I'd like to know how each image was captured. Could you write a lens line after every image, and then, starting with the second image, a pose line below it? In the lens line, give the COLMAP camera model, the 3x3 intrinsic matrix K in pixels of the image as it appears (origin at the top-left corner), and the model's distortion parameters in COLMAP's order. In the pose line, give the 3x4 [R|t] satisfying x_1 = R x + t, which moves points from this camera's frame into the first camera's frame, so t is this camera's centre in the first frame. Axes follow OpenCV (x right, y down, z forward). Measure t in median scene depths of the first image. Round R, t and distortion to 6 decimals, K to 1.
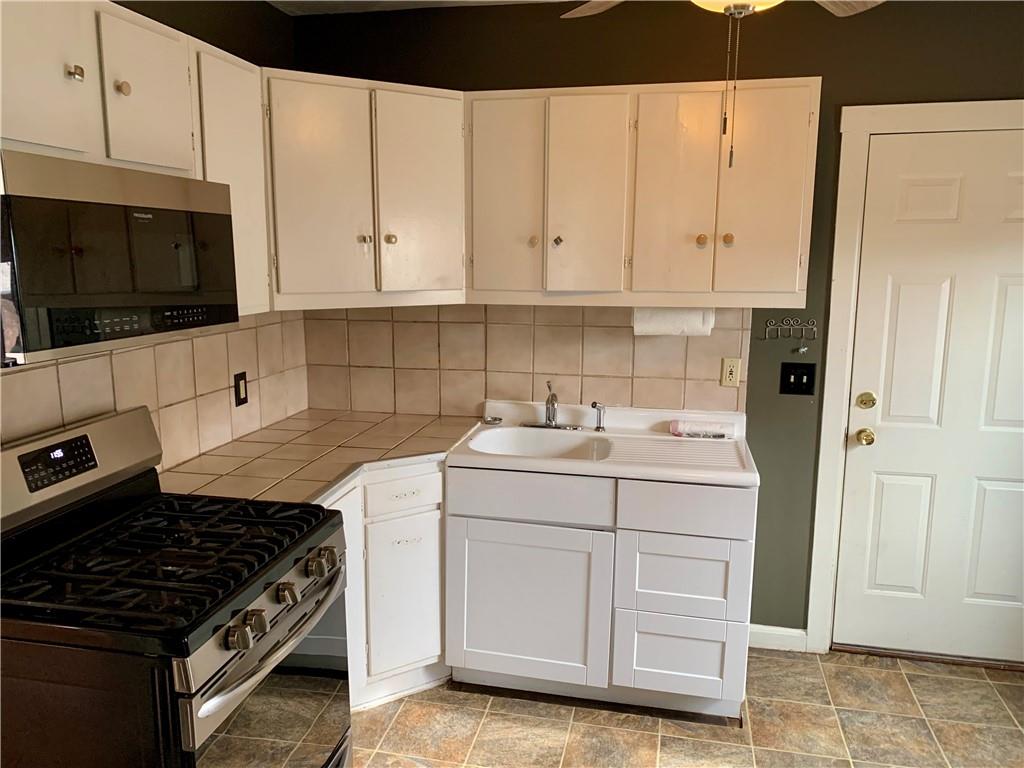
lens RADIAL K [[784.3, 0, 511.9], [0, 784.3, 393.1], [0, 0, 1]] dist [0.027430, -0.046347]
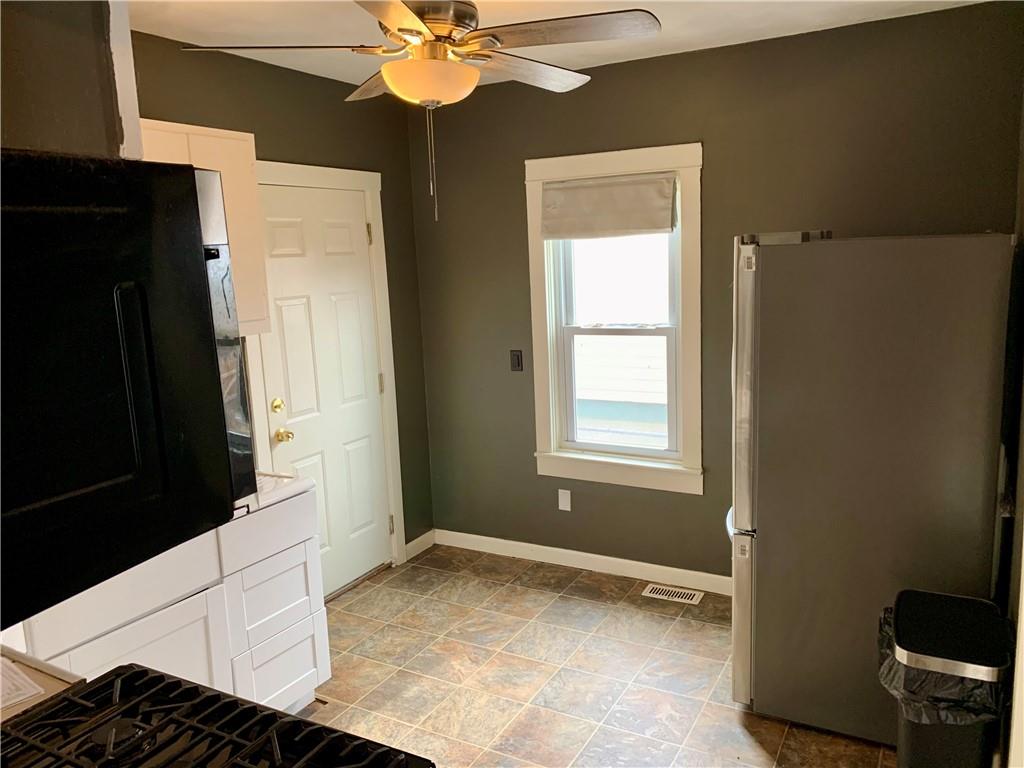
lens RADIAL K [[784.3, 0, 510.5], [0, 784.3, 380.2], [0, 0, 1]] dist [0.027430, -0.046347]
pose [[0.282409, -0.165832, 0.944852, -0.572548], [0.211750, 0.971426, 0.107206, -0.081164], [-0.935632, 0.169796, 0.309455, 0.302592]]
